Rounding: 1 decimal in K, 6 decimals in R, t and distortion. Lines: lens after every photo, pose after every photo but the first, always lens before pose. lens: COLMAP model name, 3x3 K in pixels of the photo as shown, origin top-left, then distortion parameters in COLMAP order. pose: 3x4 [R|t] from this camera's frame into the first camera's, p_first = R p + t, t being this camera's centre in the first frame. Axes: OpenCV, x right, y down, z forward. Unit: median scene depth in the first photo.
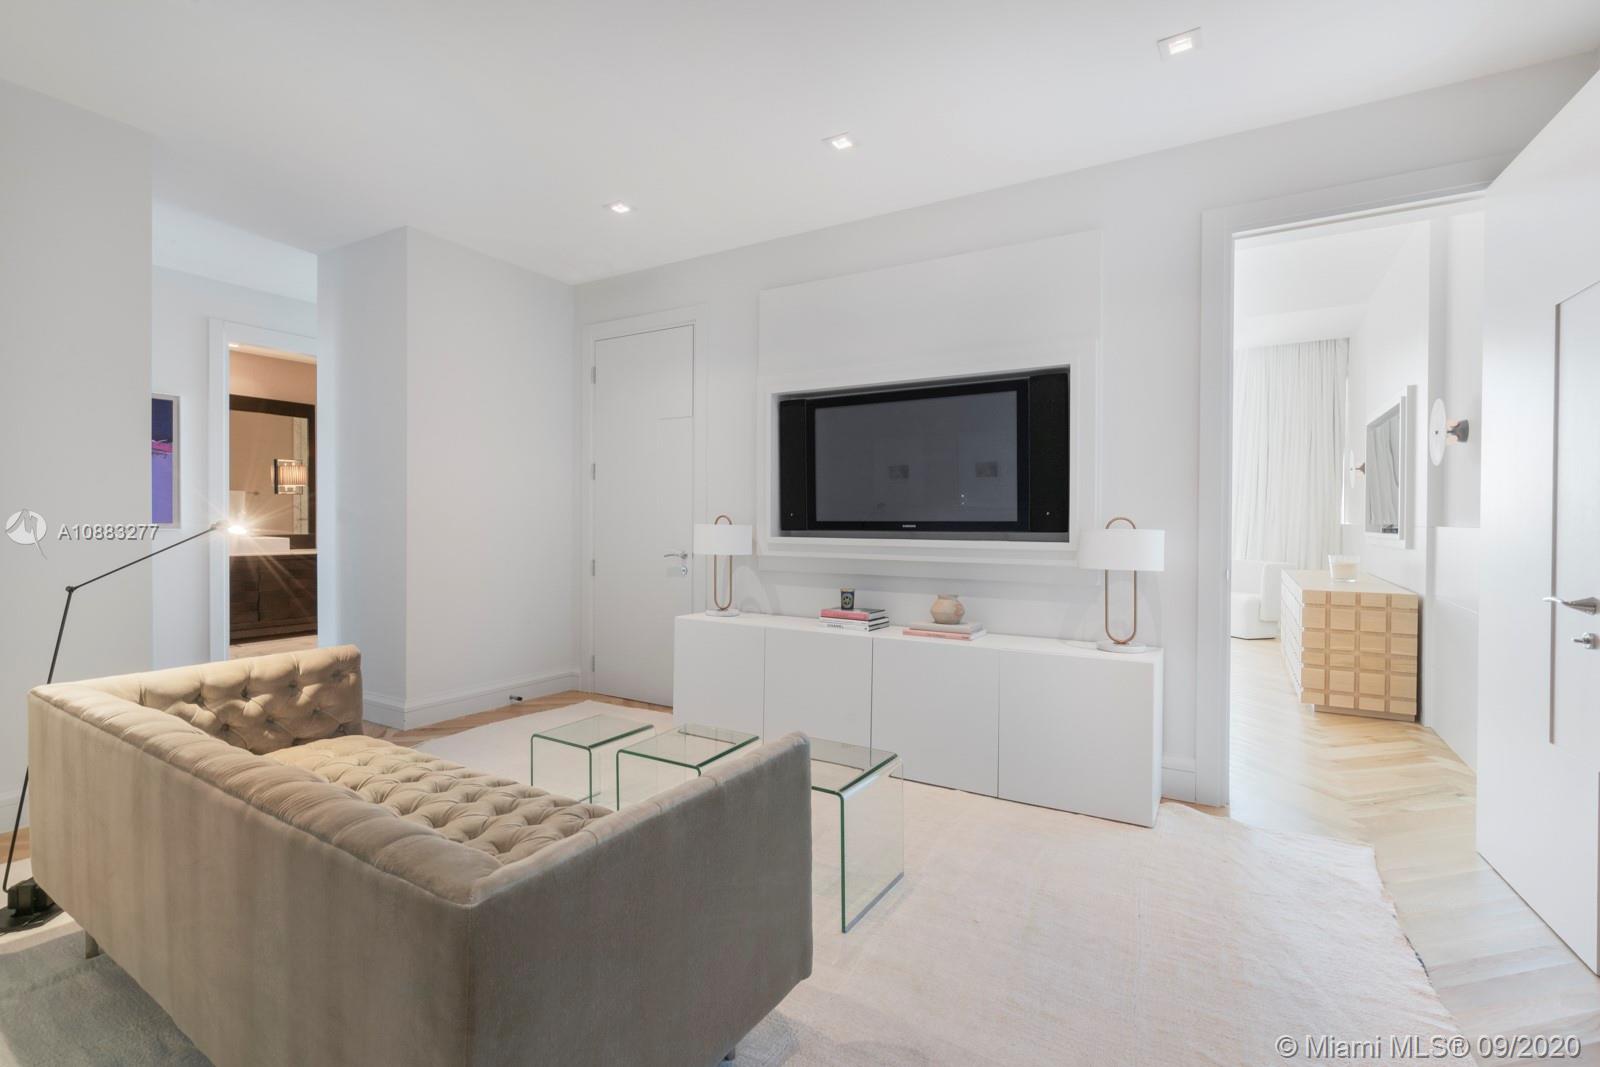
lens RADIAL K [[713.8, 0, 800.0], [0, 713.8, 533.5], [0, 0, 1]] dist [-0.000449, 0.001345]
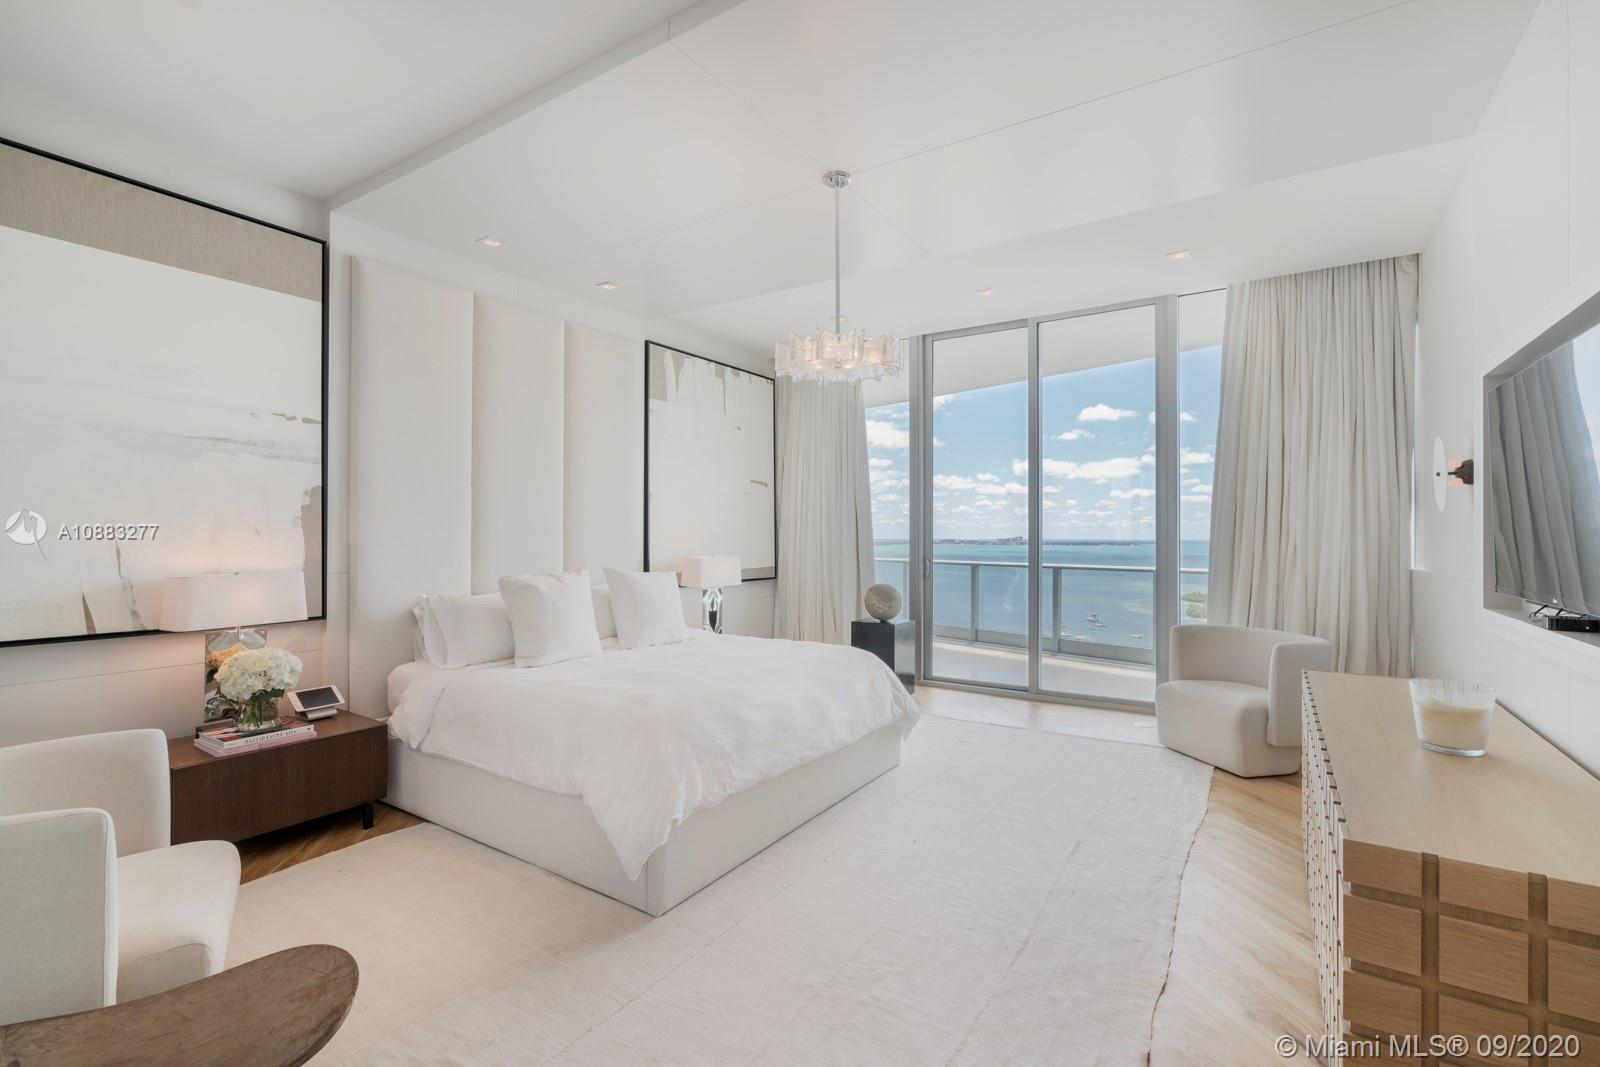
lens RADIAL K [[713.8, 0, 800.0], [0, 713.8, 533.5], [0, 0, 1]] dist [-0.000449, 0.001345]
pose [[0.999282, 0.000624, -0.037872, 0.487761], [-0.001435, 0.999770, -0.021405, -0.052167], [0.037850, 0.021444, 0.999053, 0.689671]]
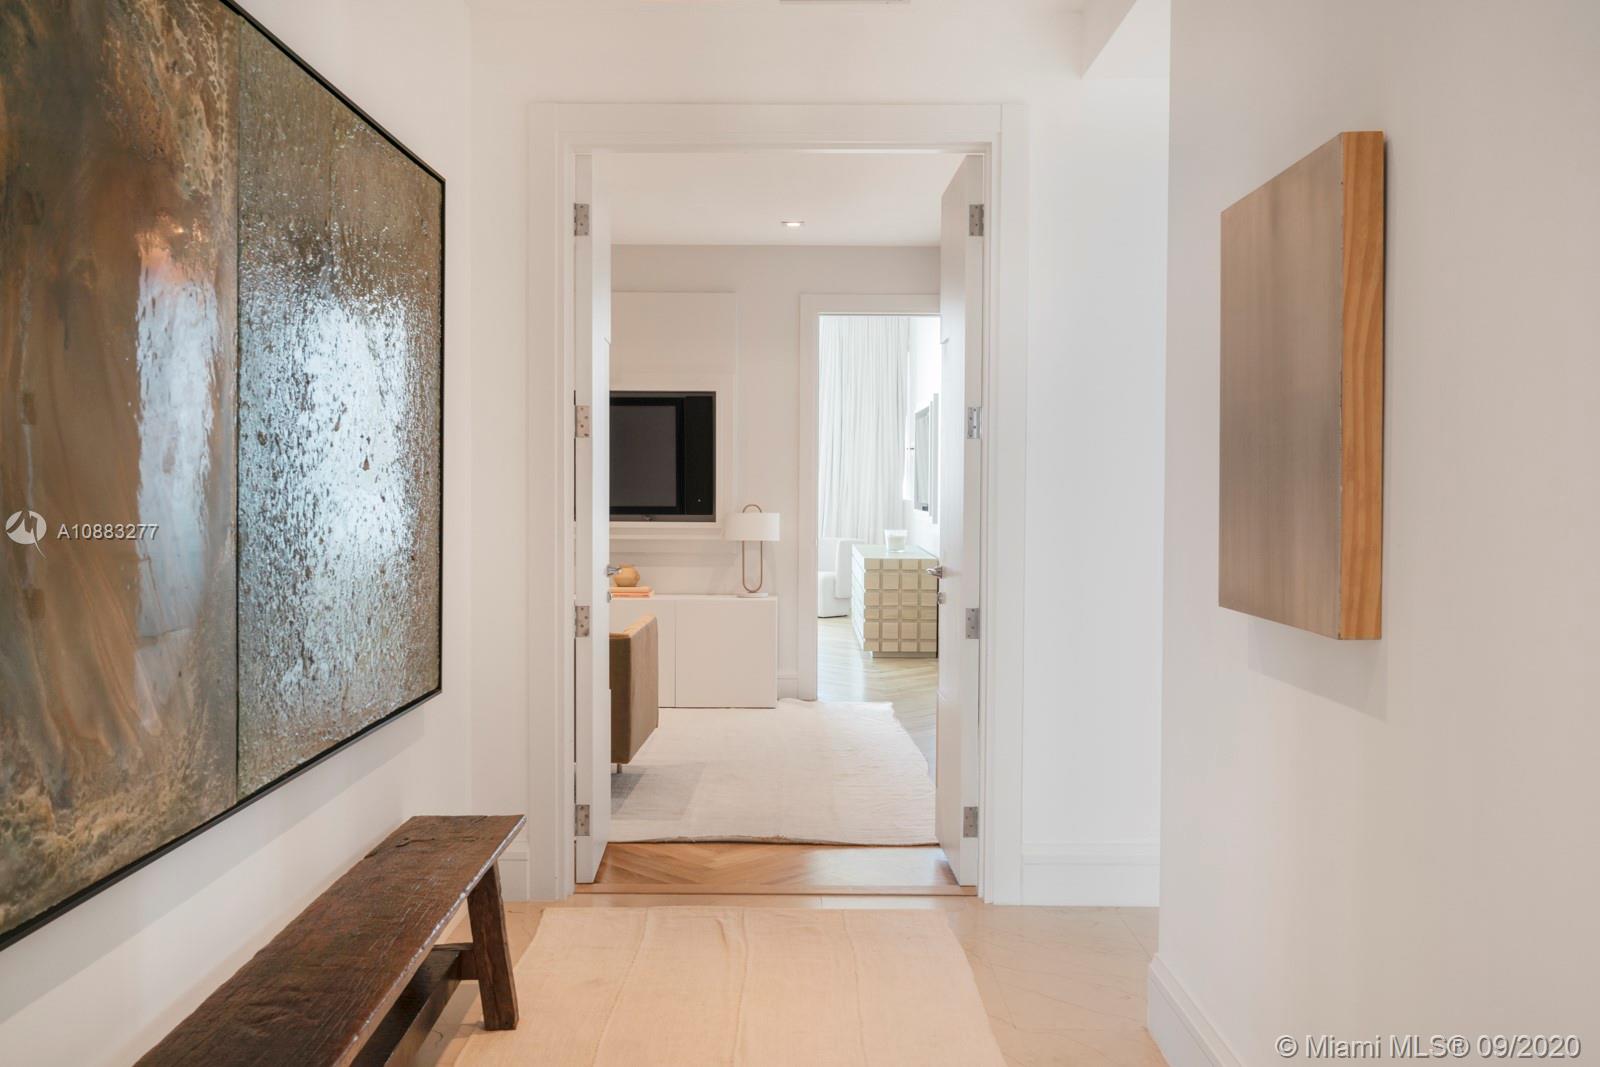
lens RADIAL K [[1398.5, 0, 800.0], [0, 1398.5, 533.5], [0, 0, 1]] dist [-0.000111, -0.000049]
pose [[0.853898, -0.016851, 0.520168, -0.637872], [0.005263, 0.999704, 0.023746, -0.020463], [-0.520414, -0.017539, 0.853734, -0.992853]]
